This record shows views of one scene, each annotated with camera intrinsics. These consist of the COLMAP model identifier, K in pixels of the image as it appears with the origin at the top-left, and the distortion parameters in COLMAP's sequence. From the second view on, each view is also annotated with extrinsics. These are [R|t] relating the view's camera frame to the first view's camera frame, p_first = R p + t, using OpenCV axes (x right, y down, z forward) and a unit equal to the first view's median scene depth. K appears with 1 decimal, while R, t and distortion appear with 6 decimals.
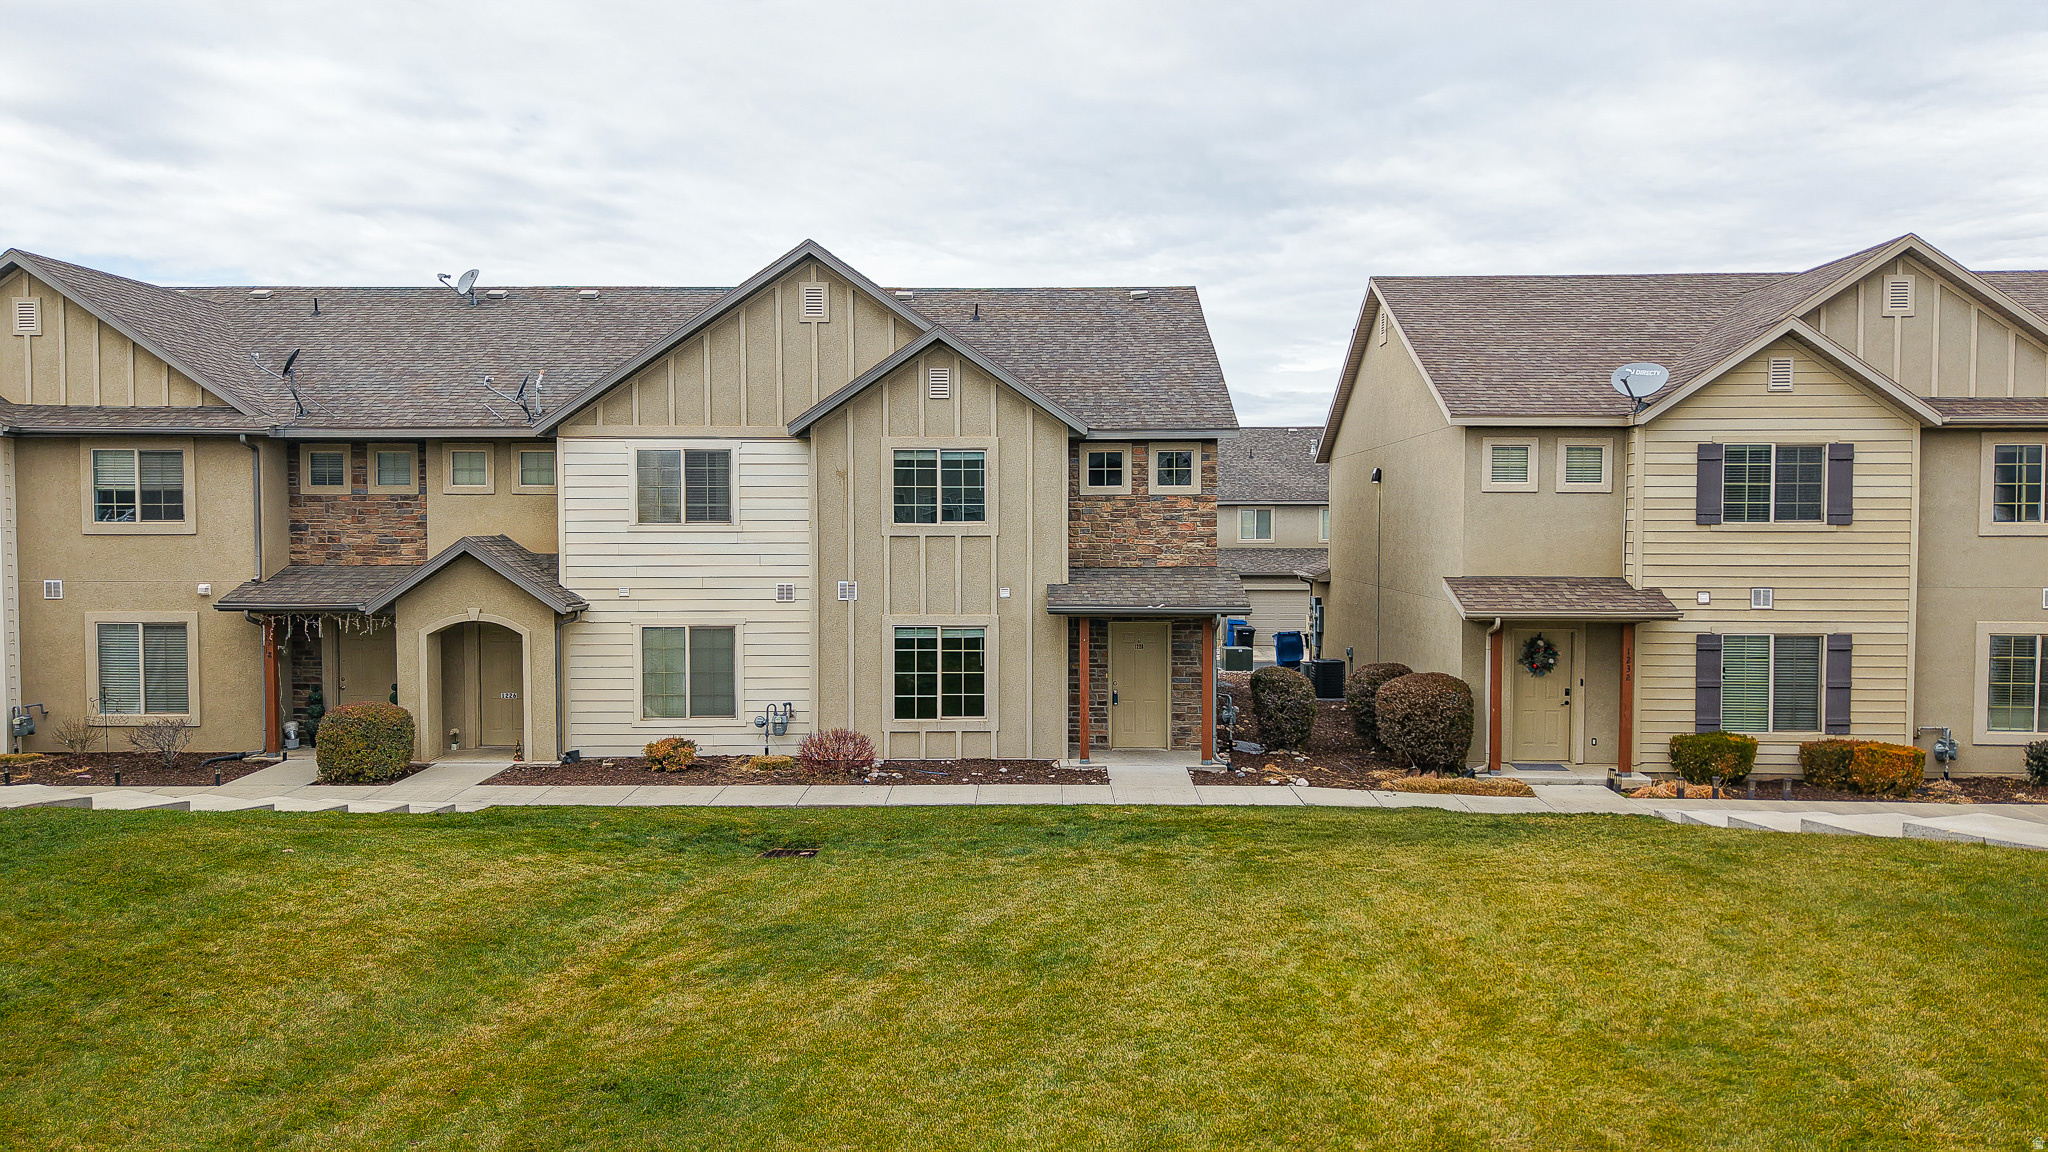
lens RADIAL K [[1367.5, 0, 1024.0], [0, 1367.5, 576.0], [0, 0, 1]] dist [0.022805, -0.028253]
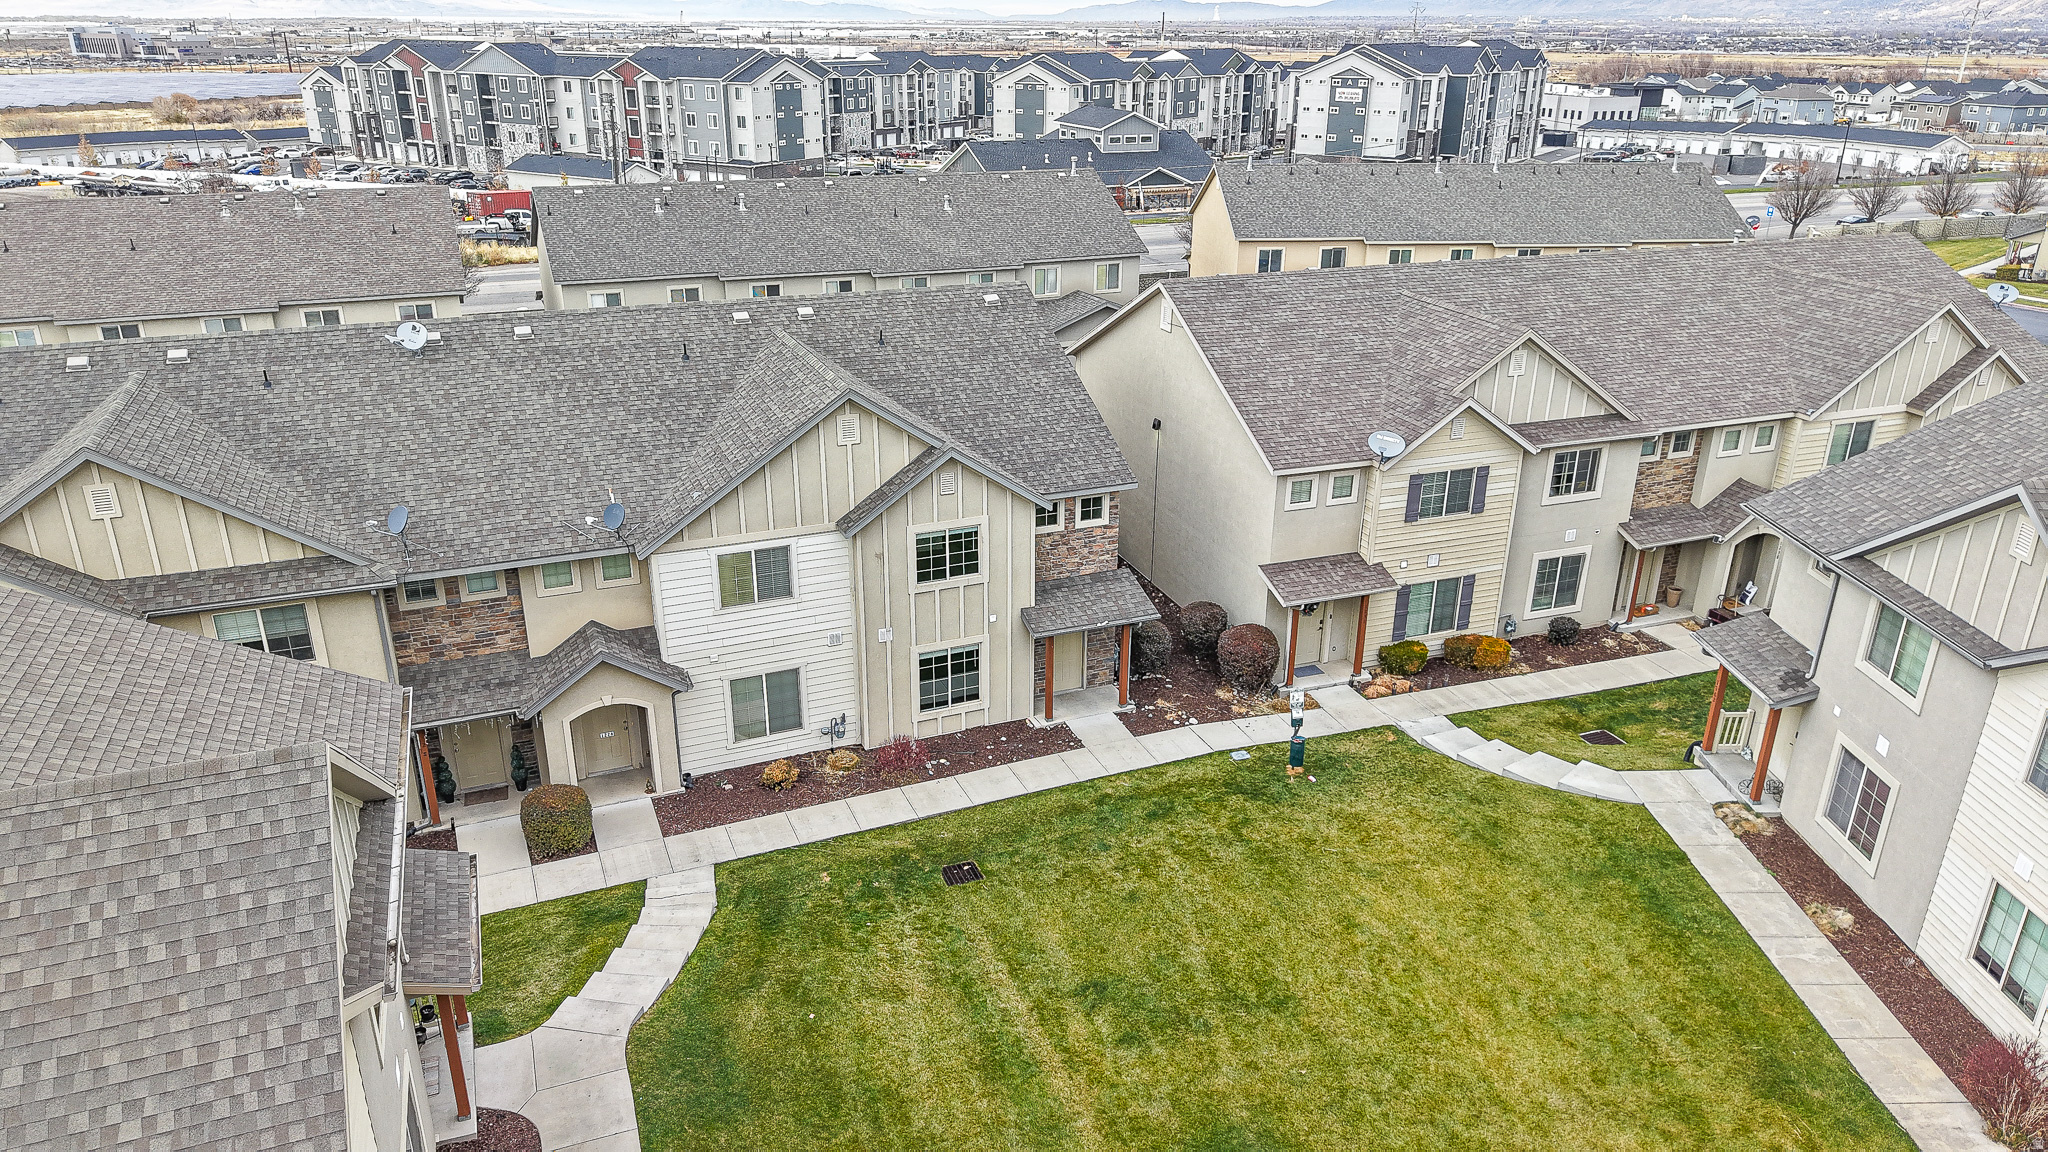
lens RADIAL K [[1367.5, 0, 1024.0], [0, 1367.5, 576.0], [0, 0, 1]] dist [0.022805, -0.028253]
pose [[0.917081, -0.145237, 0.371306, -0.499078], [0.008332, 0.938069, 0.346348, -0.514216], [-0.398614, -0.314535, 0.861496, -0.210837]]
